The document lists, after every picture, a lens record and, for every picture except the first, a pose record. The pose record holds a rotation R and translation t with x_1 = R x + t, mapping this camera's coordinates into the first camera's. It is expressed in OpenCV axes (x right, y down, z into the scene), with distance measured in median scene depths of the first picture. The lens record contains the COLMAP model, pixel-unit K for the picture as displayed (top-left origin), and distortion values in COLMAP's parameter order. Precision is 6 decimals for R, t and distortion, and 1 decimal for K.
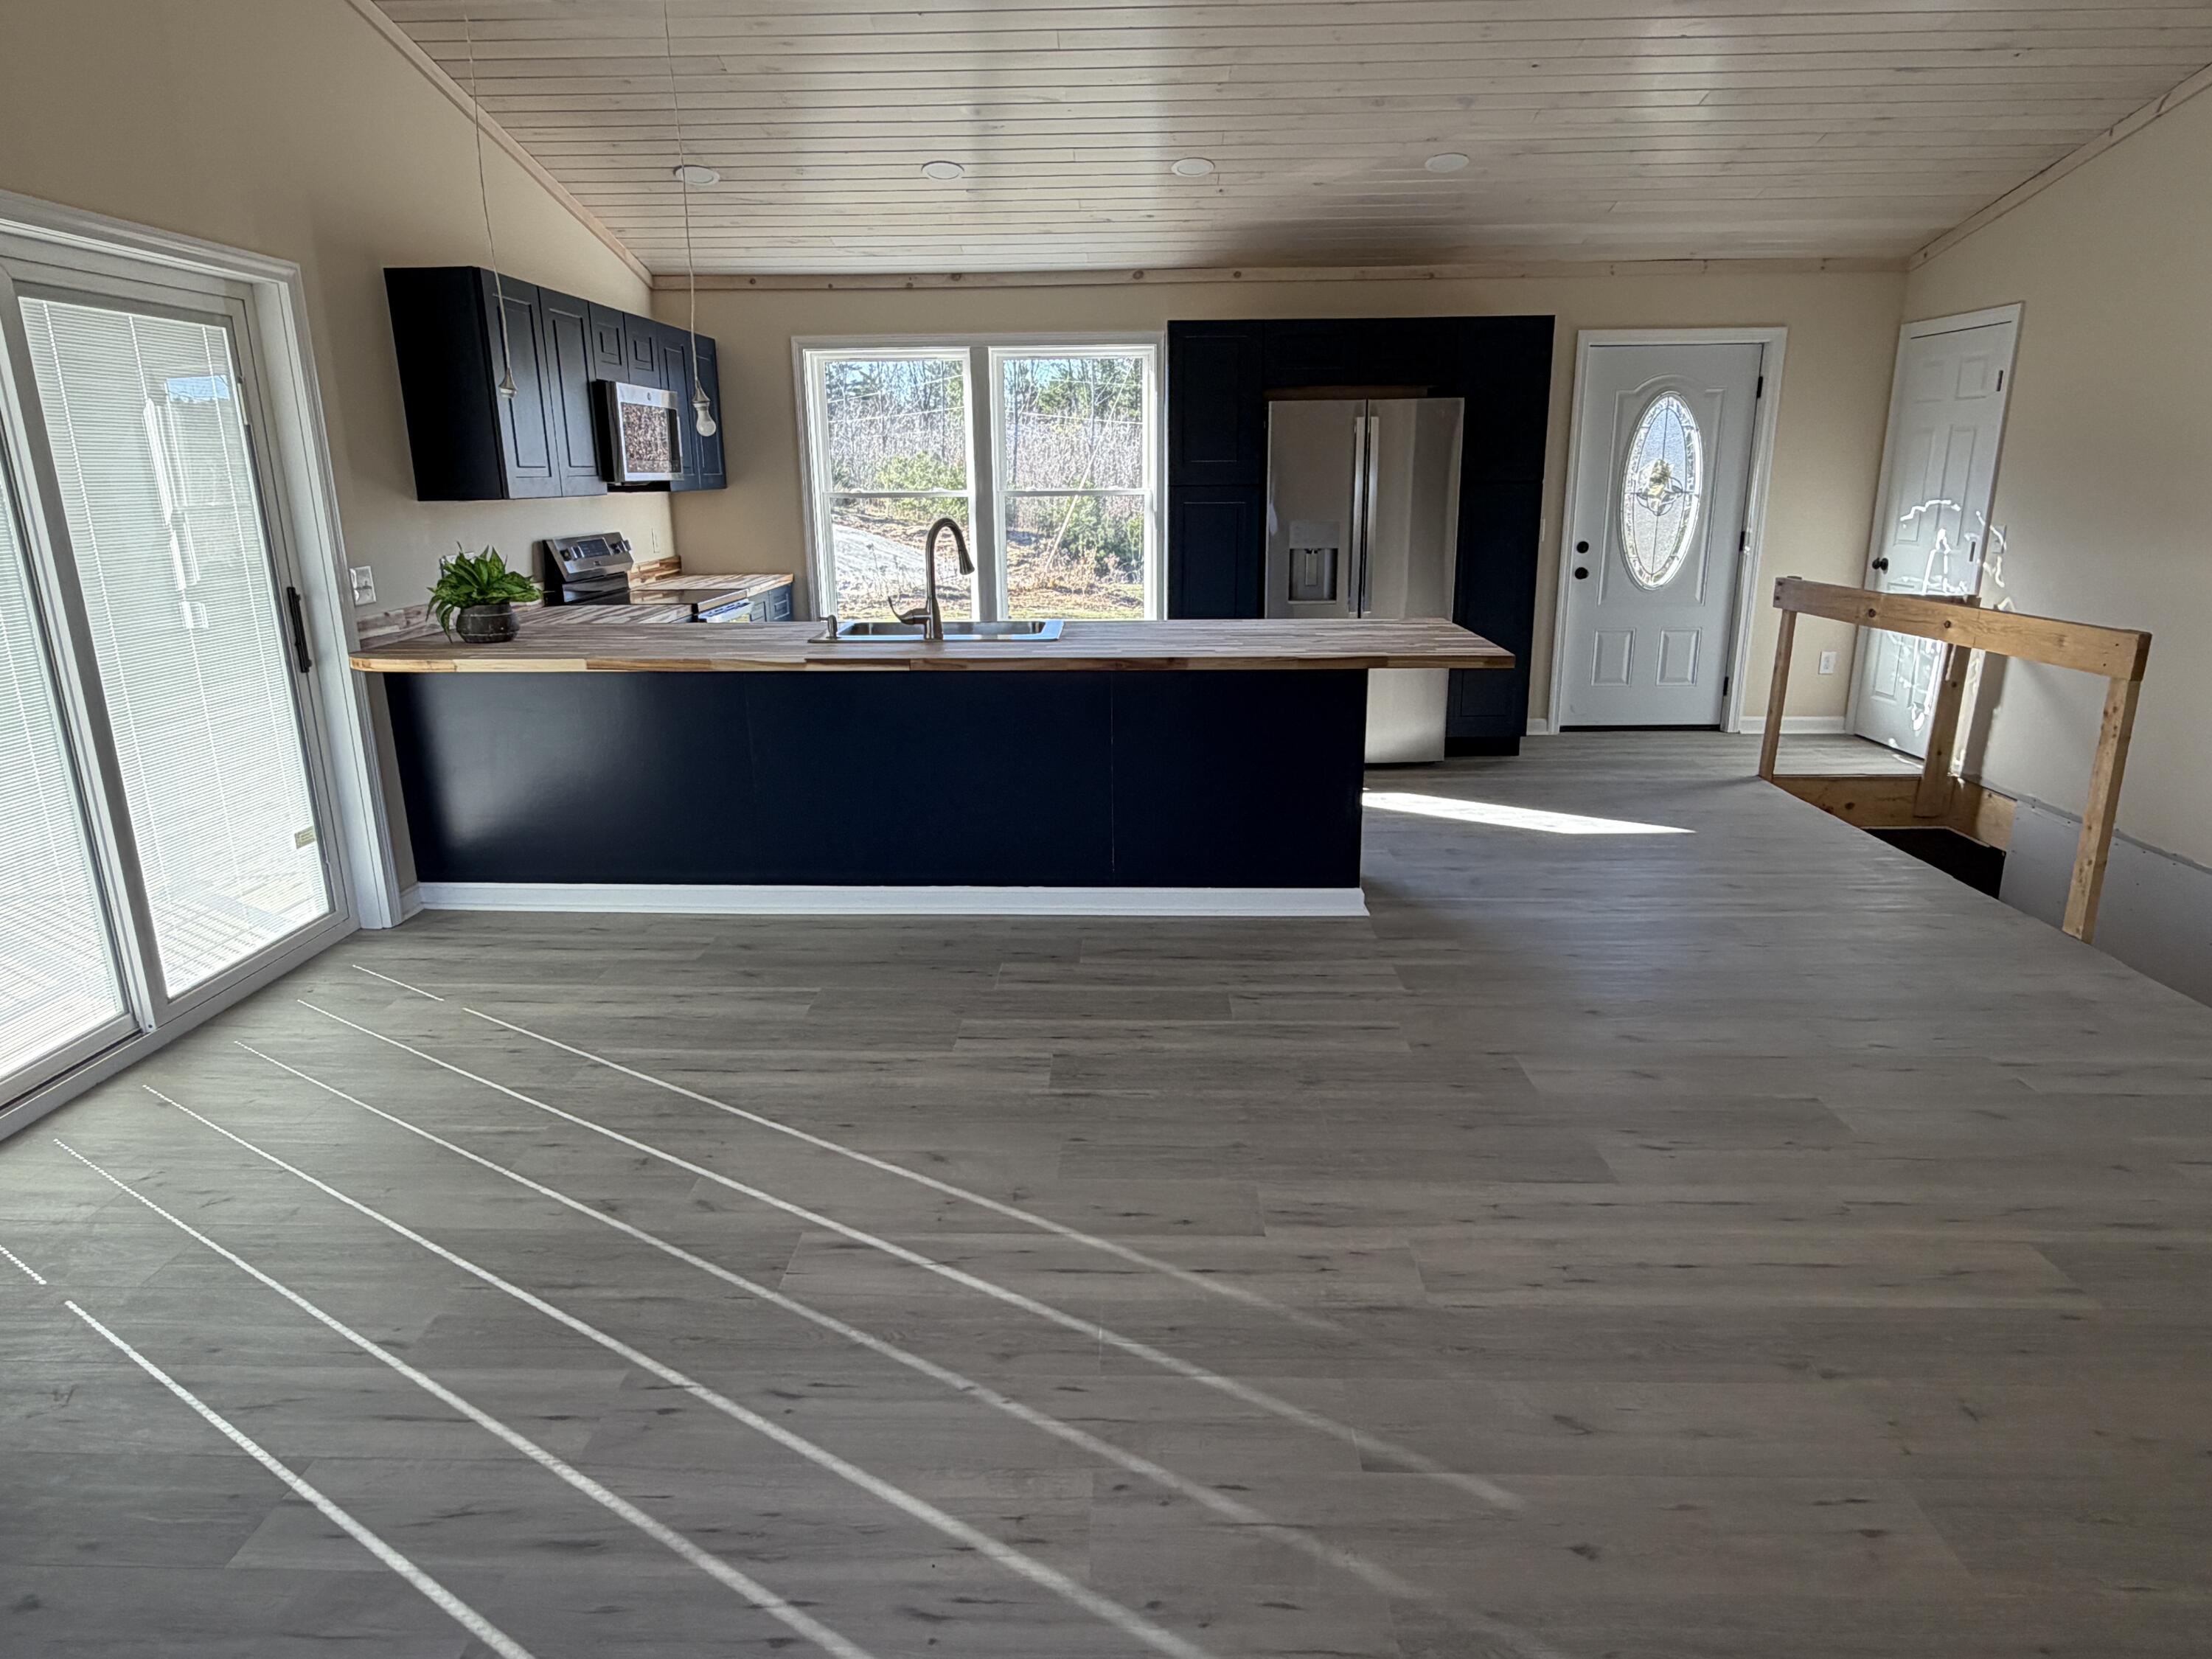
lens RADIAL K [[1337.7, 0, 1096.8], [0, 1337.7, 840.7], [0, 0, 1]] dist [-0.000272, 0.001240]
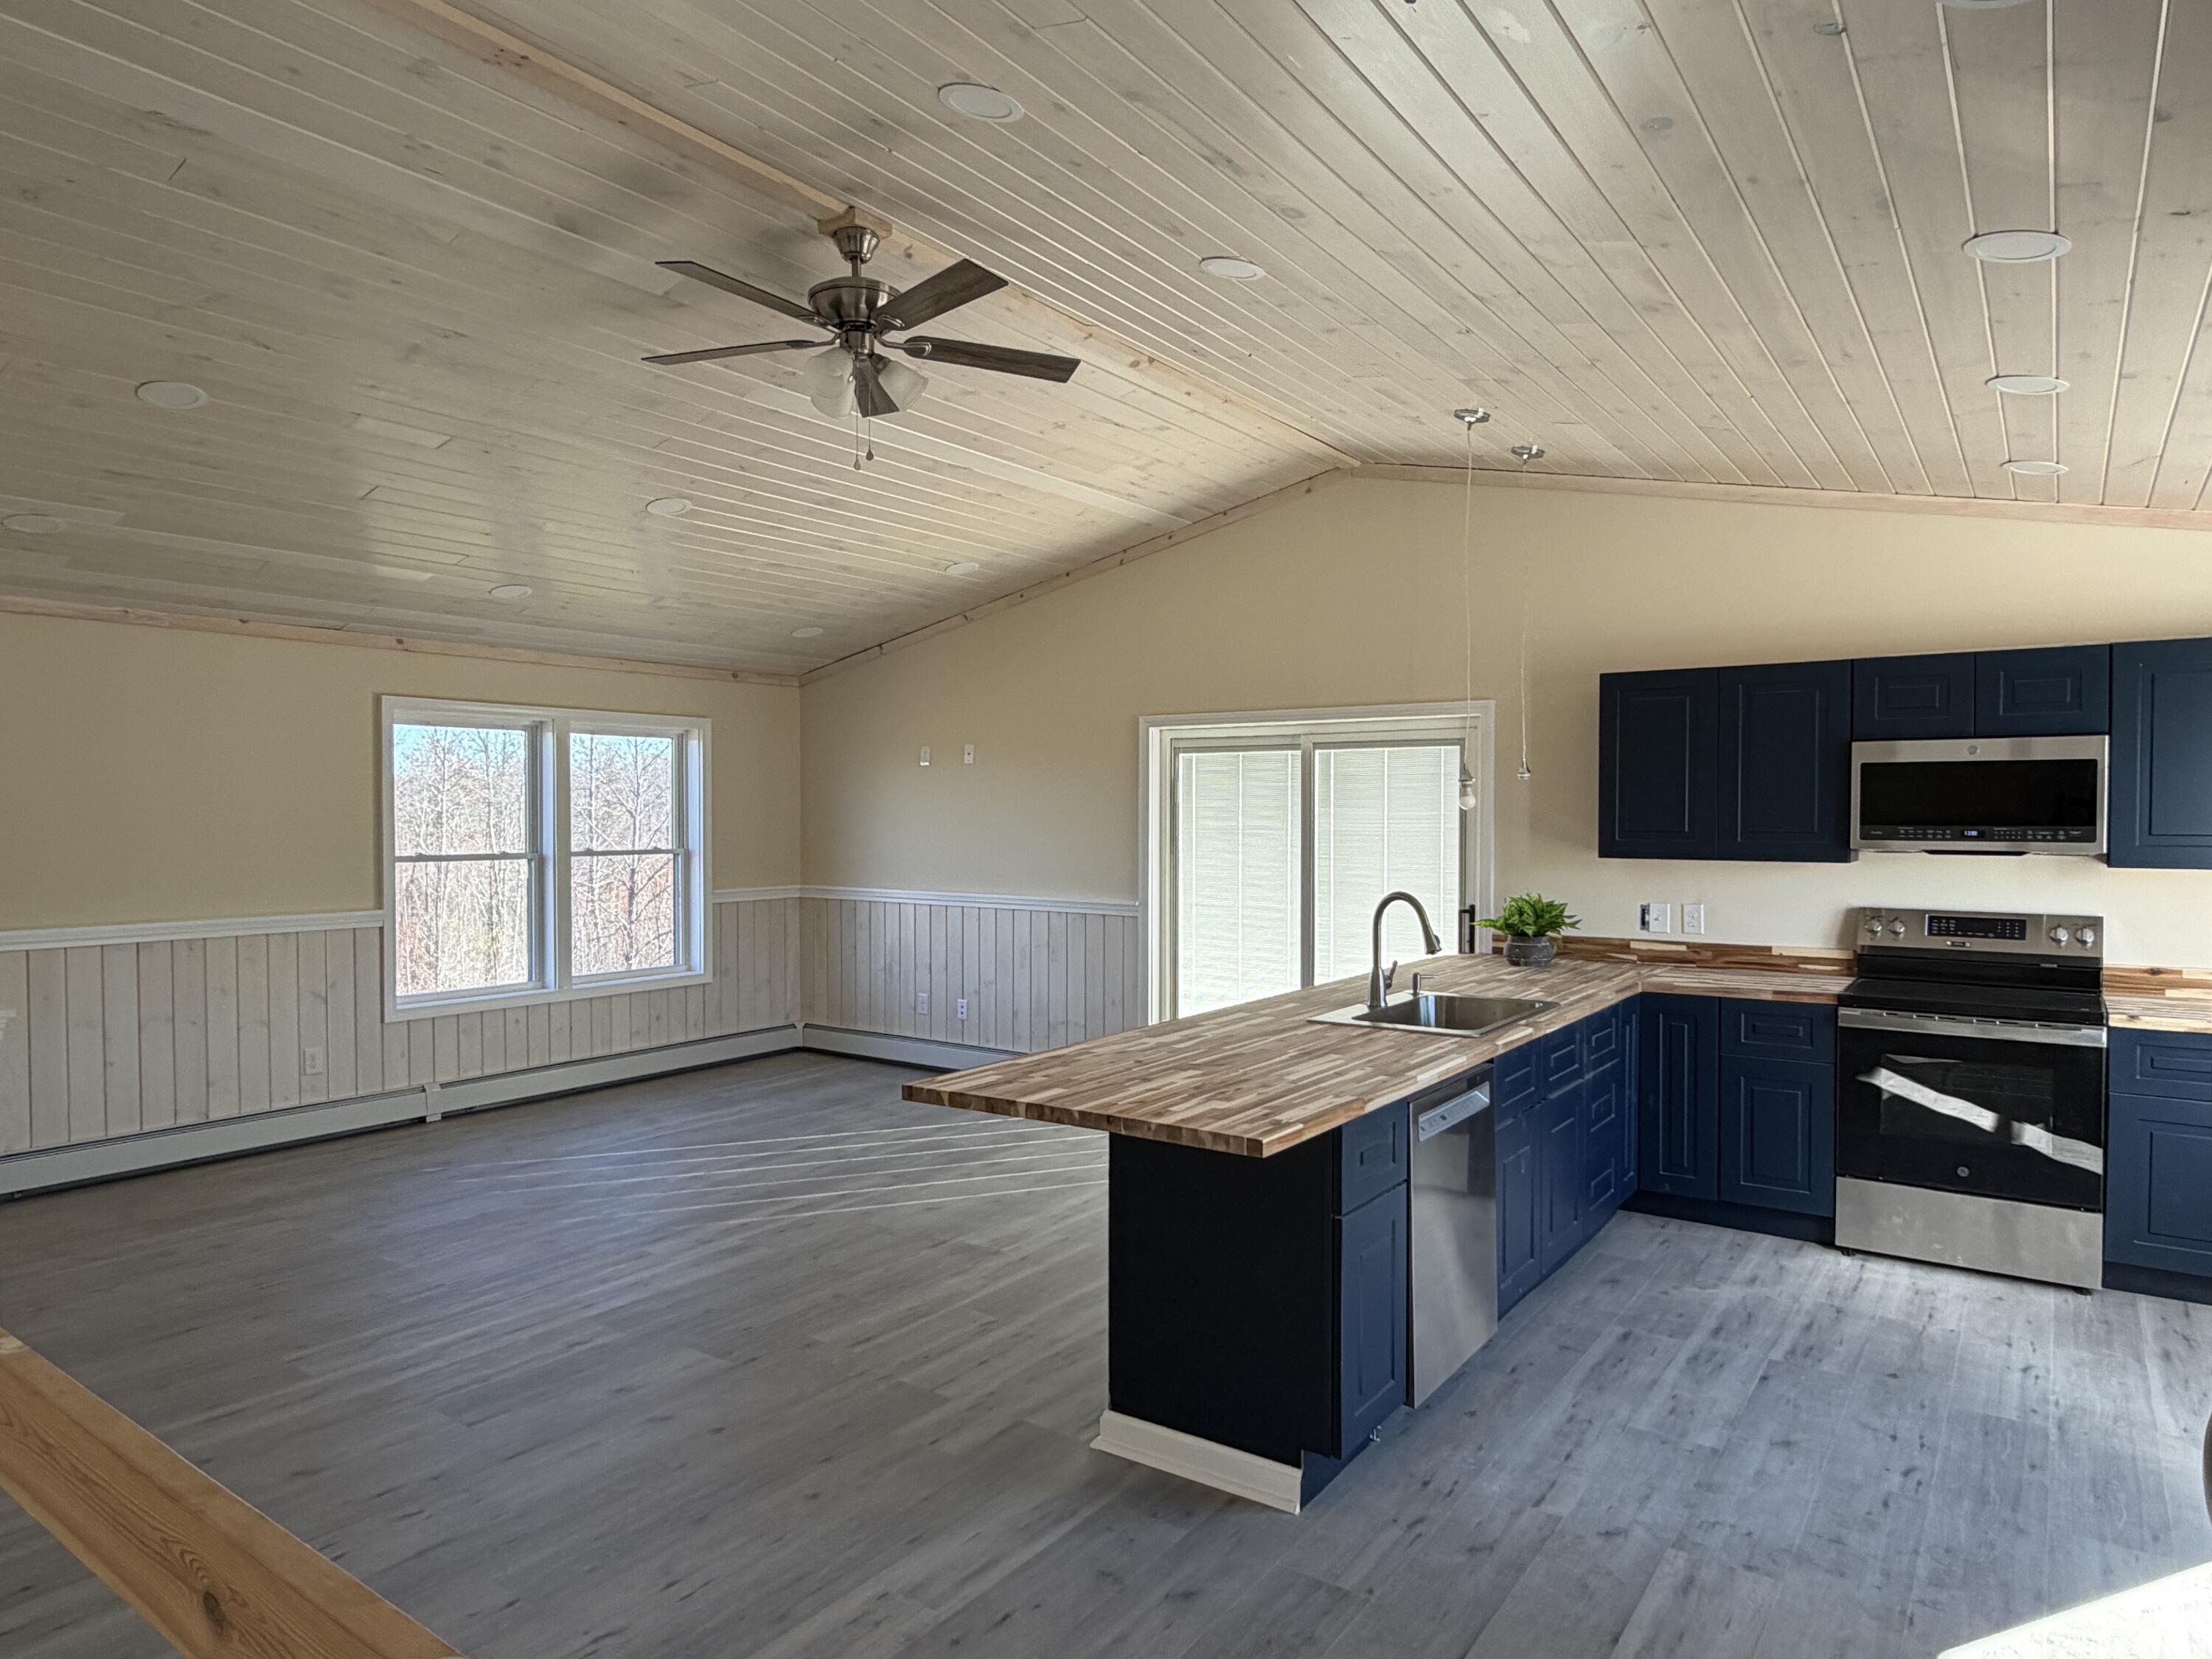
lens RADIAL K [[1337.7, 0, 1096.8], [0, 1337.7, 840.7], [0, 0, 1]] dist [-0.000272, 0.001240]
pose [[-0.560369, 0.027685, -0.827780, 0.819957], [-0.216209, 0.959897, 0.178467, -0.403757], [0.799525, 0.278981, -0.531911, 1.333991]]
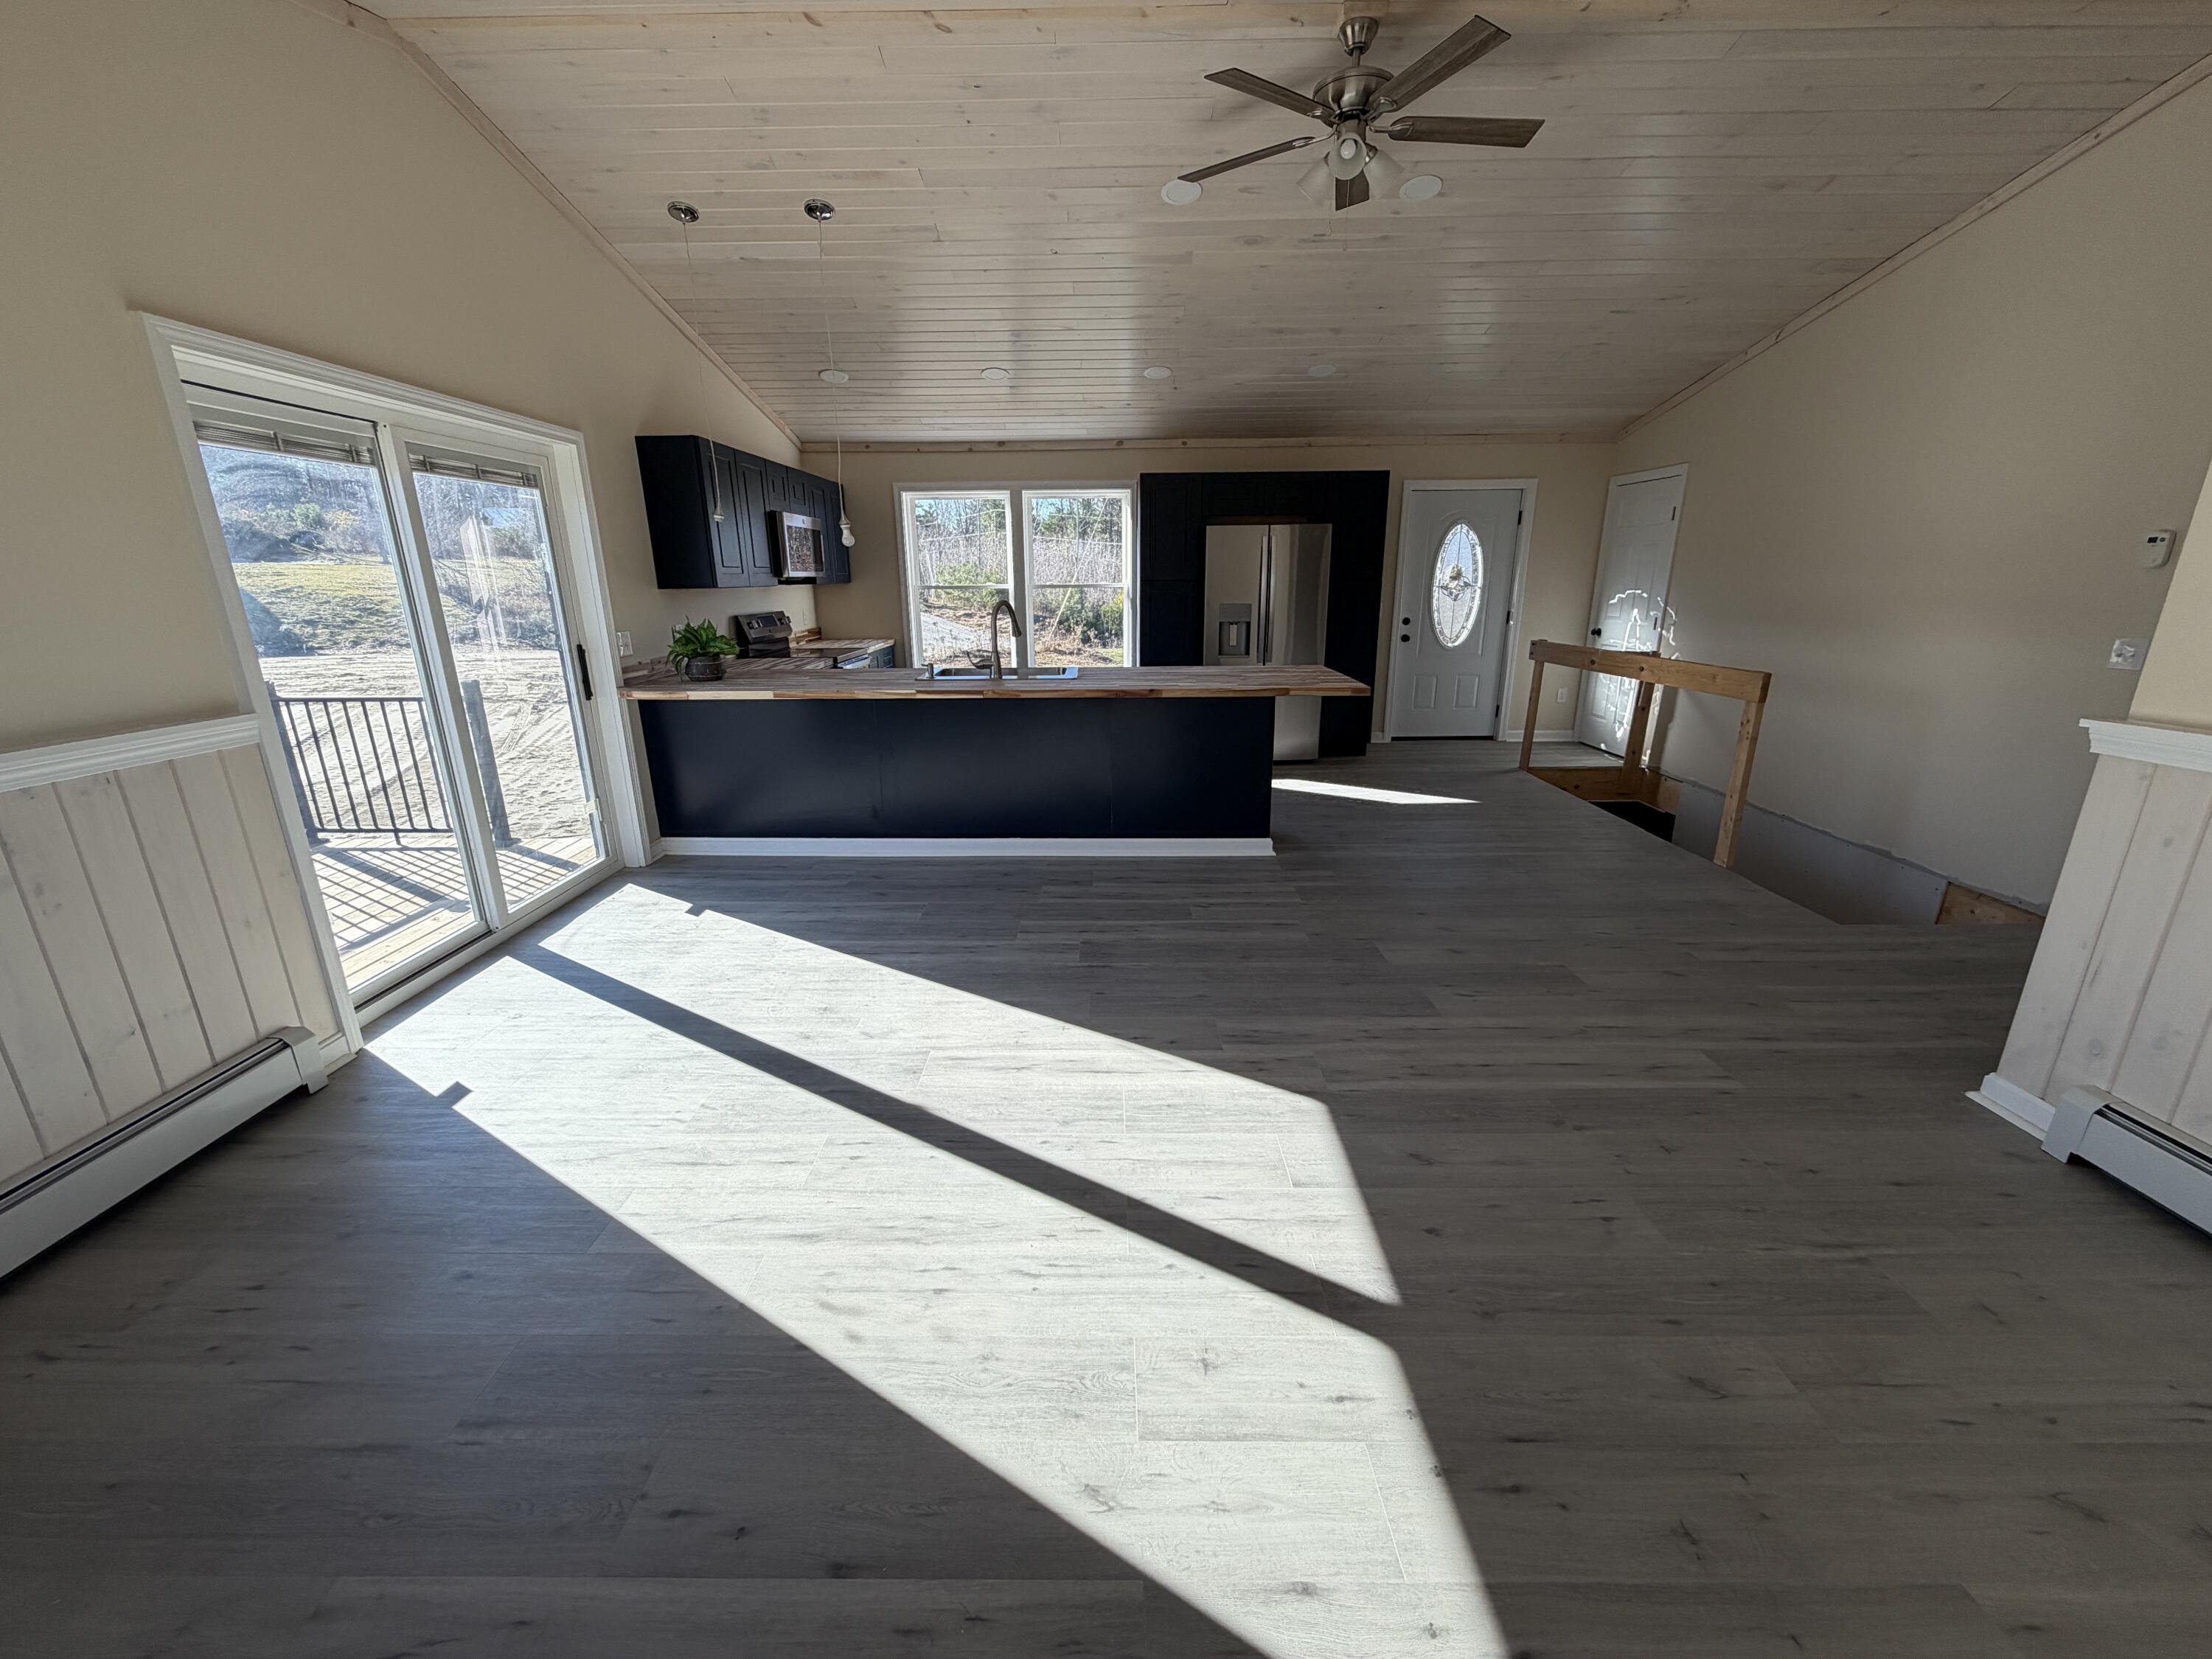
lens RADIAL K [[876.3, 0, 1096.7], [0, 876.3, 832.2], [0, 0, 1]] dist [-0.000408, 0.000016]
pose [[0.999815, -0.004819, 0.018608, -0.025350], [0.004522, 0.999862, 0.015998, 0.011770], [-0.018682, -0.015911, 0.999699, -0.019830]]
